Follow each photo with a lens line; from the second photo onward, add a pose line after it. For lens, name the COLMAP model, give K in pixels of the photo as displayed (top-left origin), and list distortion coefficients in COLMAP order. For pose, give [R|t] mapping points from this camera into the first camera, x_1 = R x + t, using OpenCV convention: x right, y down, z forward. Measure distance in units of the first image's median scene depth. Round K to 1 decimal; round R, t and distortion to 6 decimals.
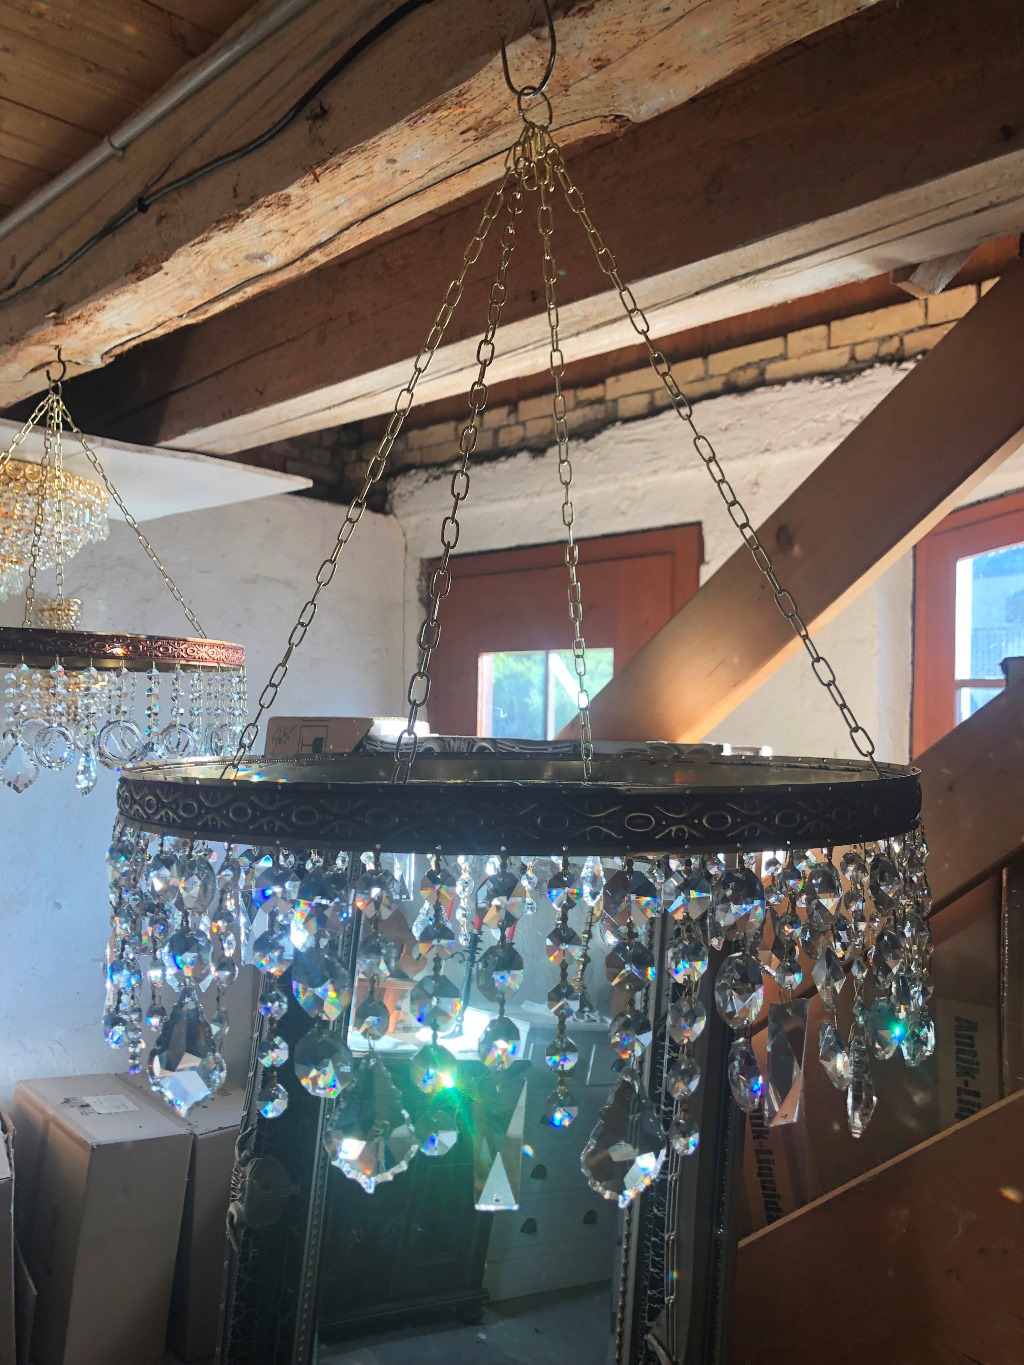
lens RADIAL K [[1141.4, 0, 512.5], [0, 1141.4, 688.0], [0, 0, 1]] dist [0.074947, -0.077532]
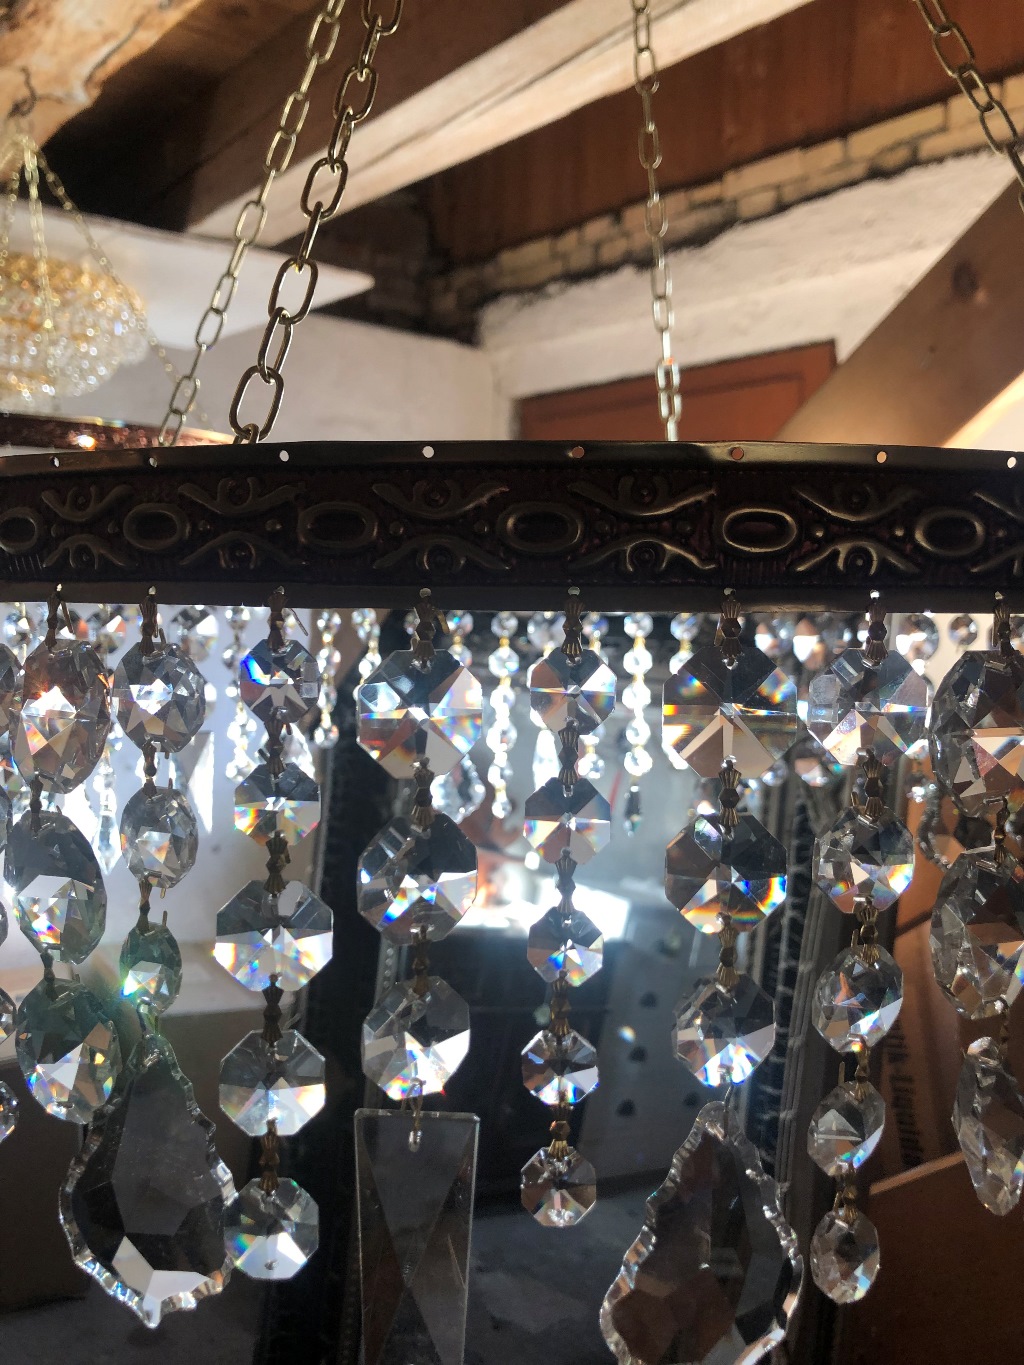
lens RADIAL K [[1151.6, 0, 505.3], [0, 1151.6, 676.8], [0, 0, 1]] dist [0.004068, -0.000864]
pose [[0.994681, 0.009976, -0.102516, 0.018734], [-0.000068, 0.995362, 0.096200, 0.038136], [0.103000, -0.095681, 0.990069, 0.169803]]
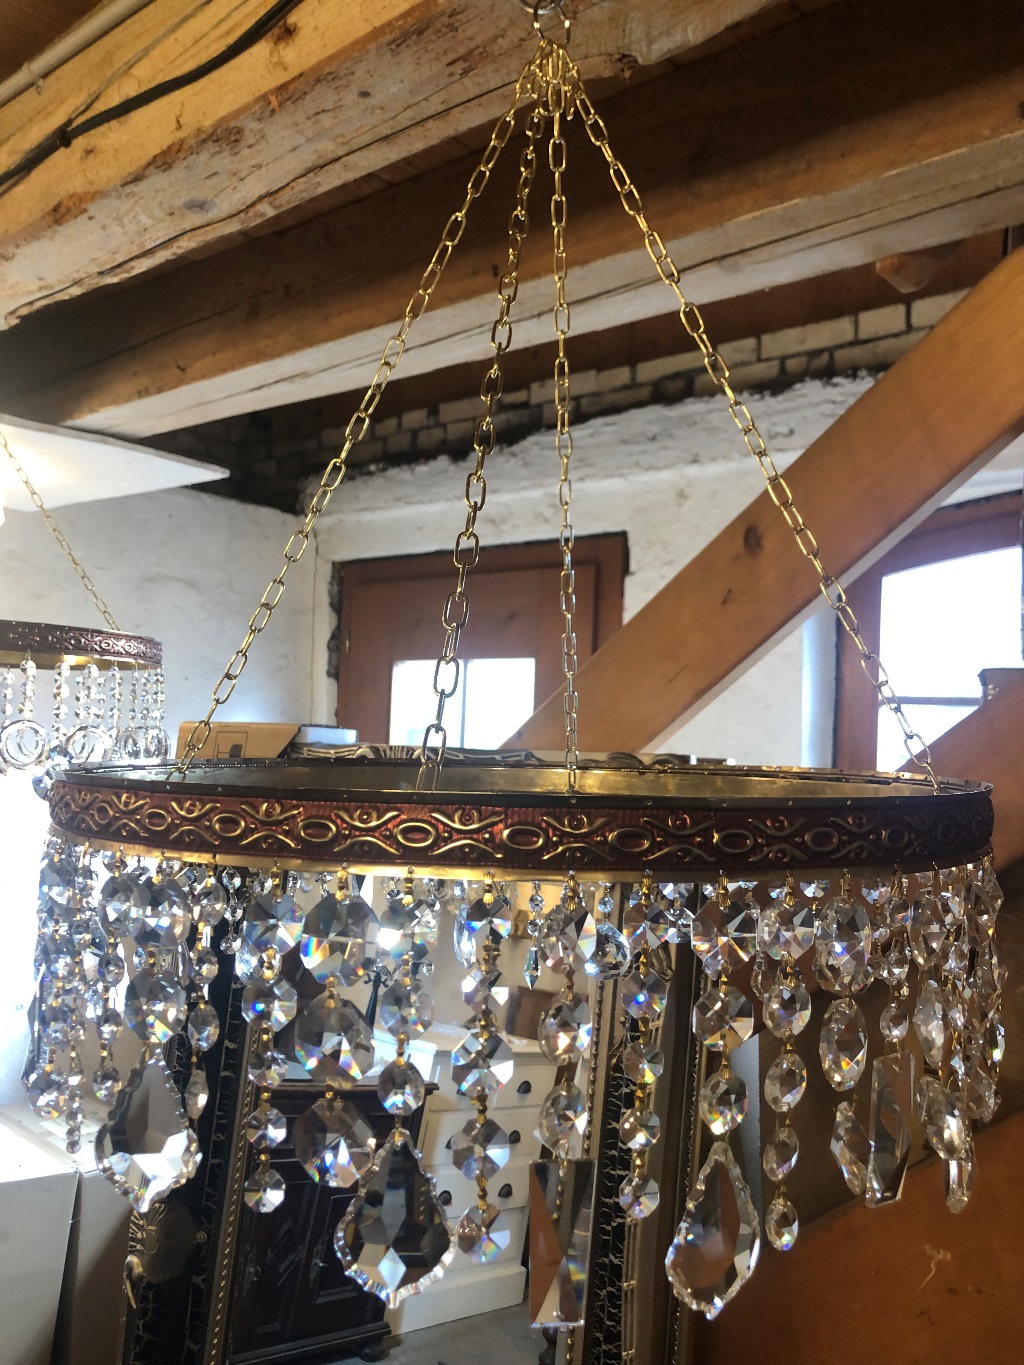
lens RADIAL K [[1140.3, 0, 520.9], [0, 1140.3, 686.9], [0, 0, 1]] dist [0.035918, -0.006883]
pose [[0.994744, 0.018413, 0.100726, -0.036191], [-0.017055, 0.999752, -0.014328, 0.006541], [-0.100965, 0.012534, 0.994811, 0.060720]]
